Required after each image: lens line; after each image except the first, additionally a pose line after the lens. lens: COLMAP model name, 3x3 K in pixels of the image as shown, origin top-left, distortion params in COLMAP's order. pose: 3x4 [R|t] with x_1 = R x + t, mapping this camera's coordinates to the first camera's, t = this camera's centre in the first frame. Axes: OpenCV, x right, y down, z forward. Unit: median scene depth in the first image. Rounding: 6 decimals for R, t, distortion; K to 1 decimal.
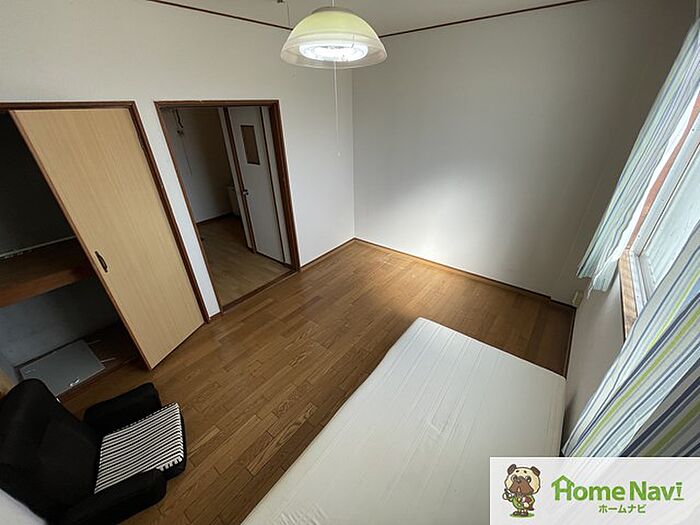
lens RADIAL K [[282.9, 0, 349.9], [0, 282.9, 262.3], [0, 0, 1]] dist [-0.002564, 0.000026]
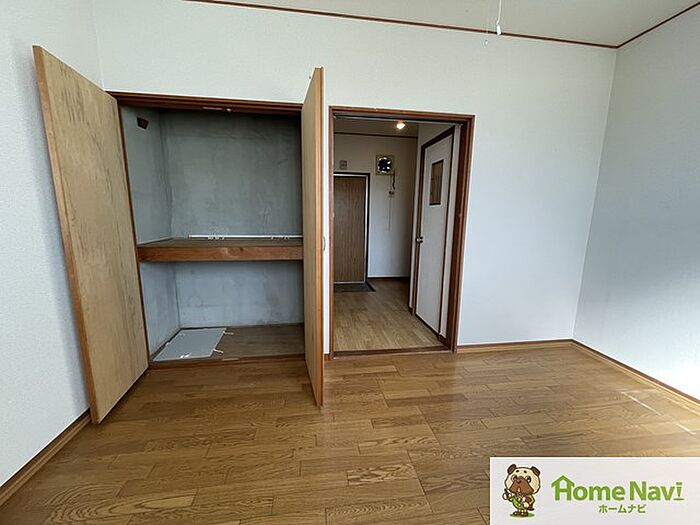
lens RADIAL K [[282.9, 0, 349.6], [0, 282.9, 262.7], [0, 0, 1]] dist [-0.002564, 0.000026]
pose [[0.725159, 0.149035, -0.672259, 0.066035], [-0.360152, 0.914199, -0.185822, 0.056282], [0.586885, 0.376866, 0.716615, 0.302722]]
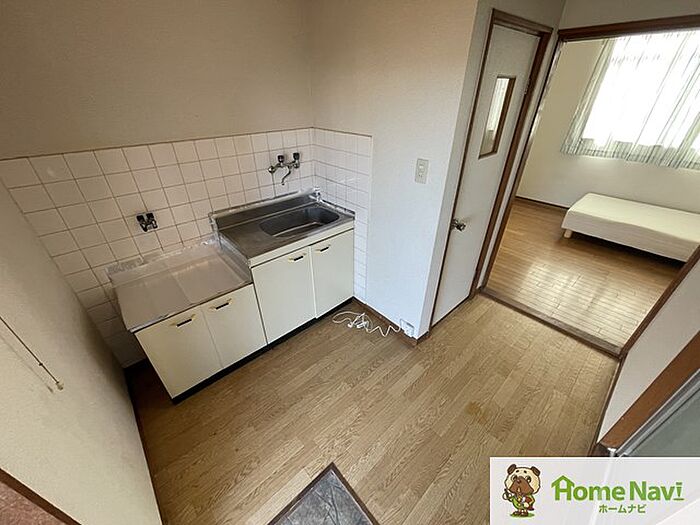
lens RADIAL K [[282.9, 0, 348.3], [0, 282.9, 264.8], [0, 0, 1]] dist [-0.002564, 0.000026]
pose [[0.170871, -0.503001, 0.847226, -0.785511], [0.476006, 0.795012, 0.375999, -0.428522], [-0.862683, 0.339037, 0.375276, 0.975002]]
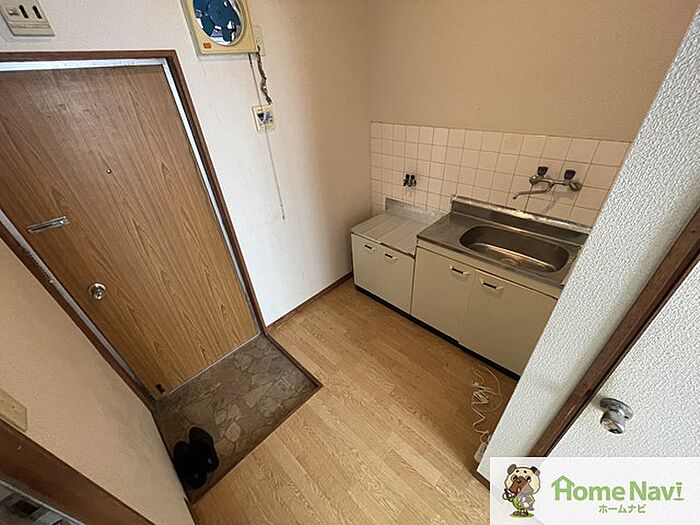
lens RADIAL K [[282.9, 0, 349.5], [0, 282.9, 263.6], [0, 0, 1]] dist [-0.002564, 0.000026]
pose [[0.993574, 0.026890, -0.109947, -0.511440], [-0.015201, 0.994271, 0.105803, -0.354334], [0.112162, -0.103452, 0.988290, 0.763641]]
